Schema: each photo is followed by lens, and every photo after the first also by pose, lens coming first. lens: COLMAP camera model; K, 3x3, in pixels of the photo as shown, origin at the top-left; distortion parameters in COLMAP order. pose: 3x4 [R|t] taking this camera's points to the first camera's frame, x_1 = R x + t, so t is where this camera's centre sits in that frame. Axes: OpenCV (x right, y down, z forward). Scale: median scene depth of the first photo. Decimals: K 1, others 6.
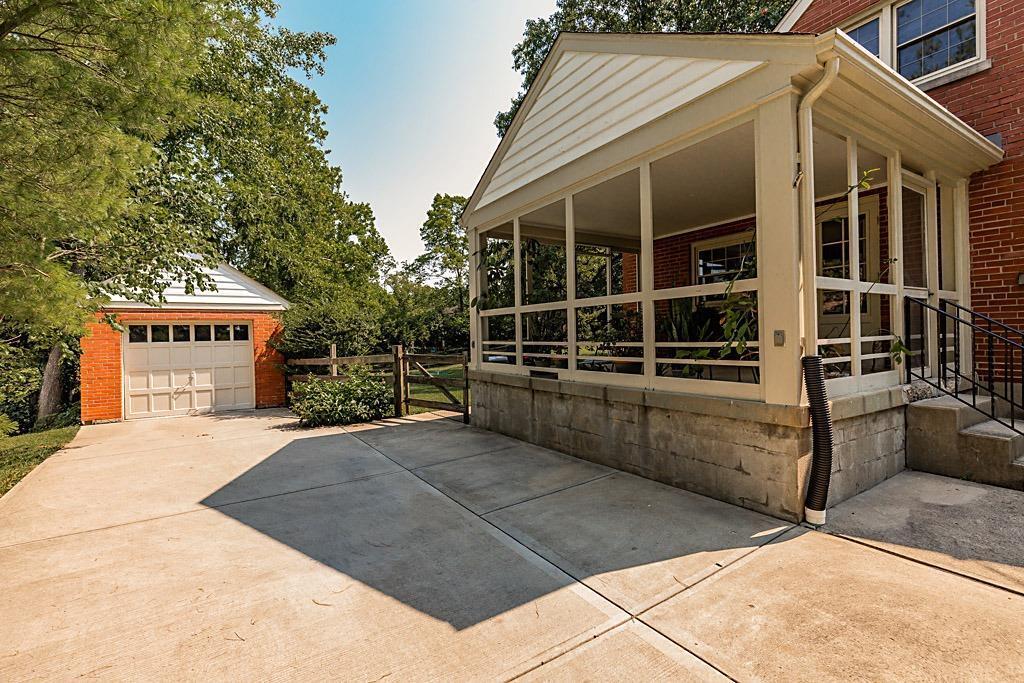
lens RADIAL K [[466.5, 0, 515.1], [0, 466.5, 335.6], [0, 0, 1]] dist [-0.034506, 0.007457]
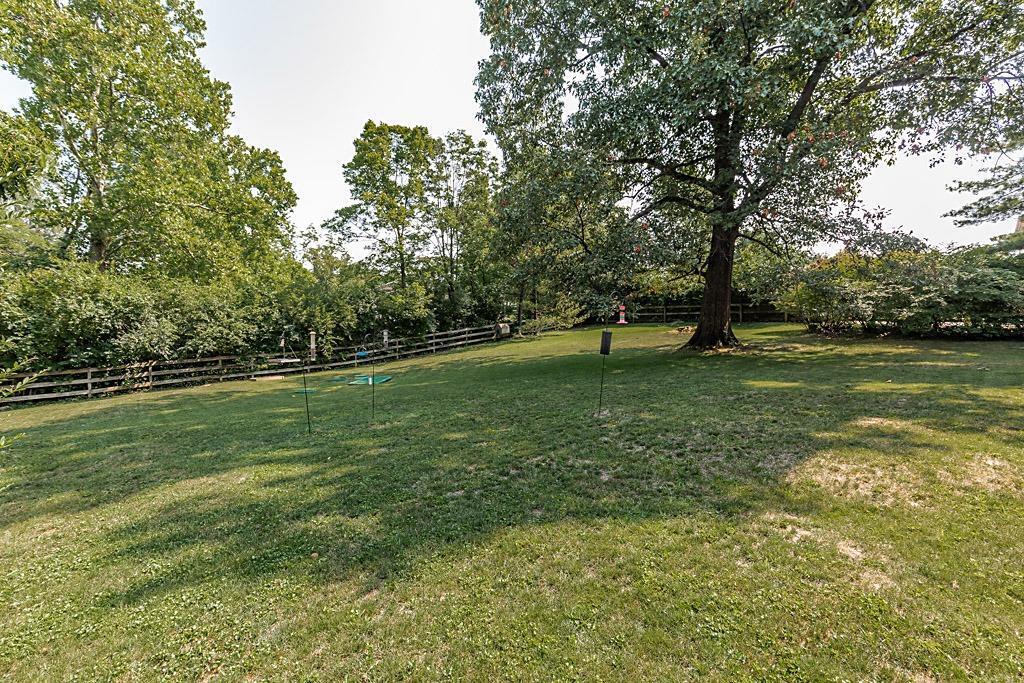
lens RADIAL K [[466.5, 0, 515.1], [0, 466.5, 335.6], [0, 0, 1]] dist [-0.034506, 0.007457]
pose [[0.990047, 0.004102, 0.140678, -0.044693], [-0.007703, 0.999656, 0.025062, 0.002871], [-0.140527, -0.025896, 0.989738, 0.264426]]
